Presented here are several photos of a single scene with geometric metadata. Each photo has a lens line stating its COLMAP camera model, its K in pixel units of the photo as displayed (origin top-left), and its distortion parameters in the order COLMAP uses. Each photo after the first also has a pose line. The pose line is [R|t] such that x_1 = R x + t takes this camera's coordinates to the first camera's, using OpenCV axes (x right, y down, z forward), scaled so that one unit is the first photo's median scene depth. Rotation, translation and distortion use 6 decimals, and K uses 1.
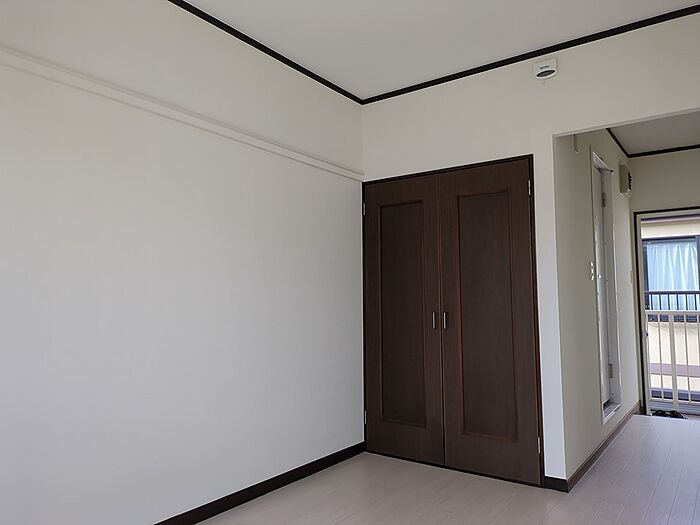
lens RADIAL K [[535.9, 0, 350.0], [0, 535.9, 262.5], [0, 0, 1]] dist [0.041964, 0.000886]
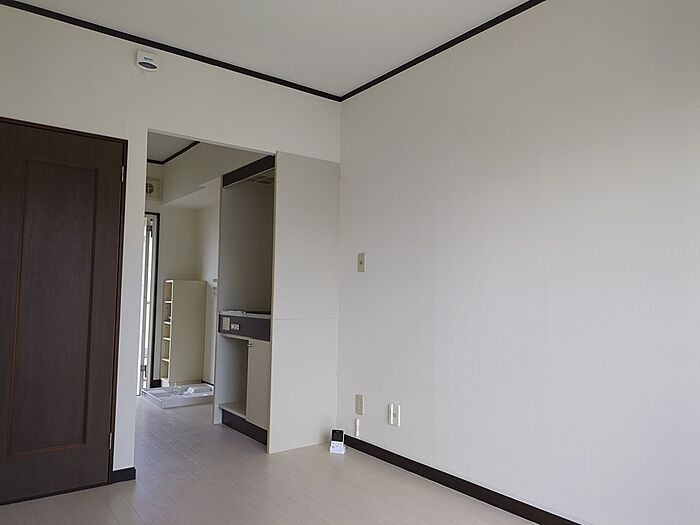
lens RADIAL K [[523.0, 0, 350.0], [0, 523.0, 262.5], [0, 0, 1]] dist [0.005874, 0.003516]
pose [[0.307537, 0.071055, 0.948879, -0.415300], [-0.093209, 0.994662, -0.044273, 0.020914], [-0.946960, -0.074828, 0.312519, 0.314880]]
